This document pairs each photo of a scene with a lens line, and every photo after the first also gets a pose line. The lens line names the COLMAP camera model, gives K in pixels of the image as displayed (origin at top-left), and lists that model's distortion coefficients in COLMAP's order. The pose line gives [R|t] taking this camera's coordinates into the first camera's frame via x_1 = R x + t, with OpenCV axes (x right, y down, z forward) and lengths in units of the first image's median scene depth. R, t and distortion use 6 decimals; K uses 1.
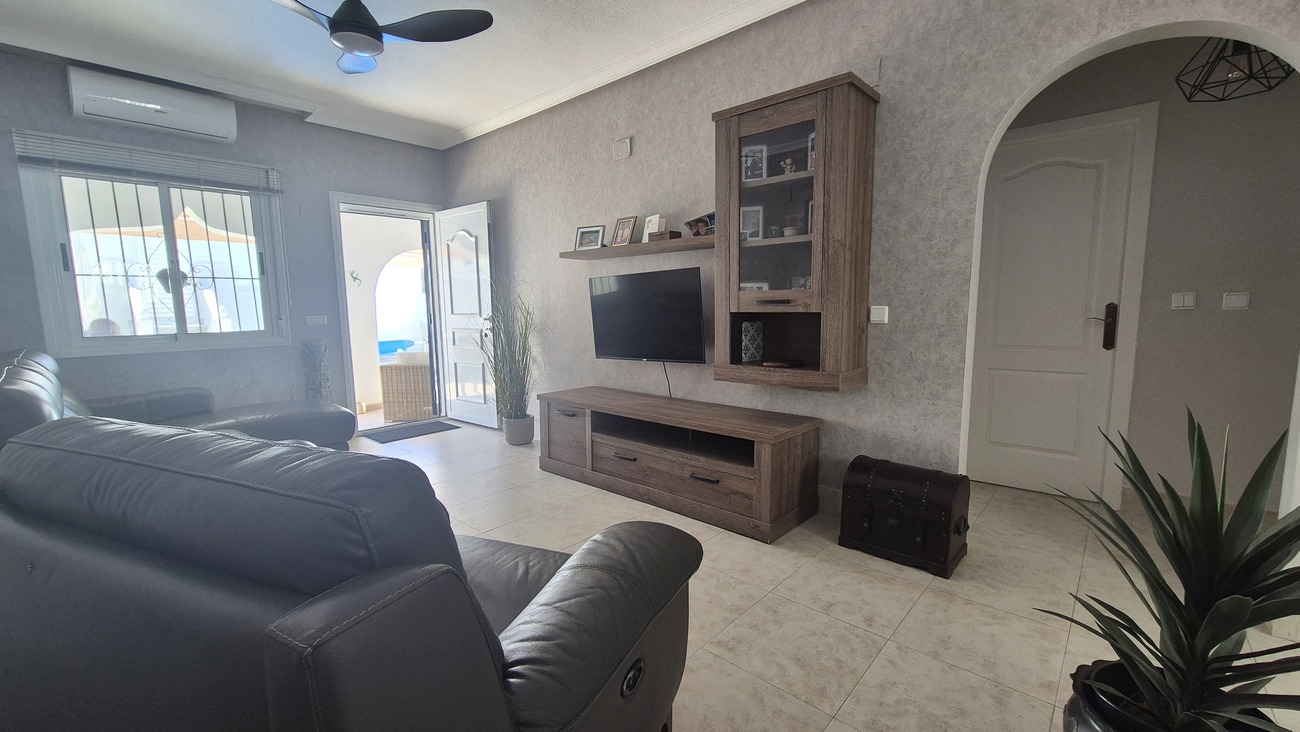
lens RADIAL K [[534.7, 0, 652.3], [0, 534.7, 368.9], [0, 0, 1]] dist [-0.002876, 0.000672]
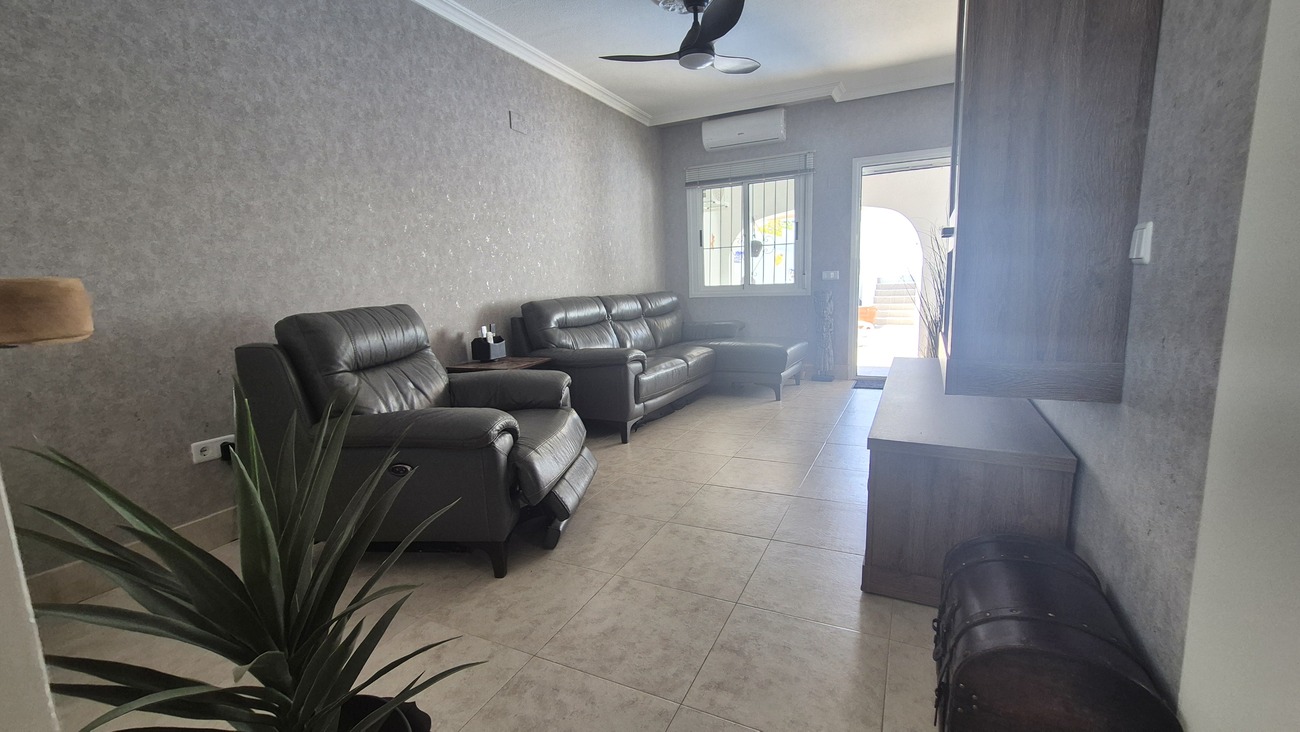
lens RADIAL K [[534.7, 0, 652.3], [0, 534.7, 368.9], [0, 0, 1]] dist [-0.002876, 0.000672]
pose [[0.278159, 0.155942, -0.947792, 0.489051], [-0.083721, 0.986914, 0.137808, -0.019261], [0.956880, 0.041017, 0.287575, 0.341218]]
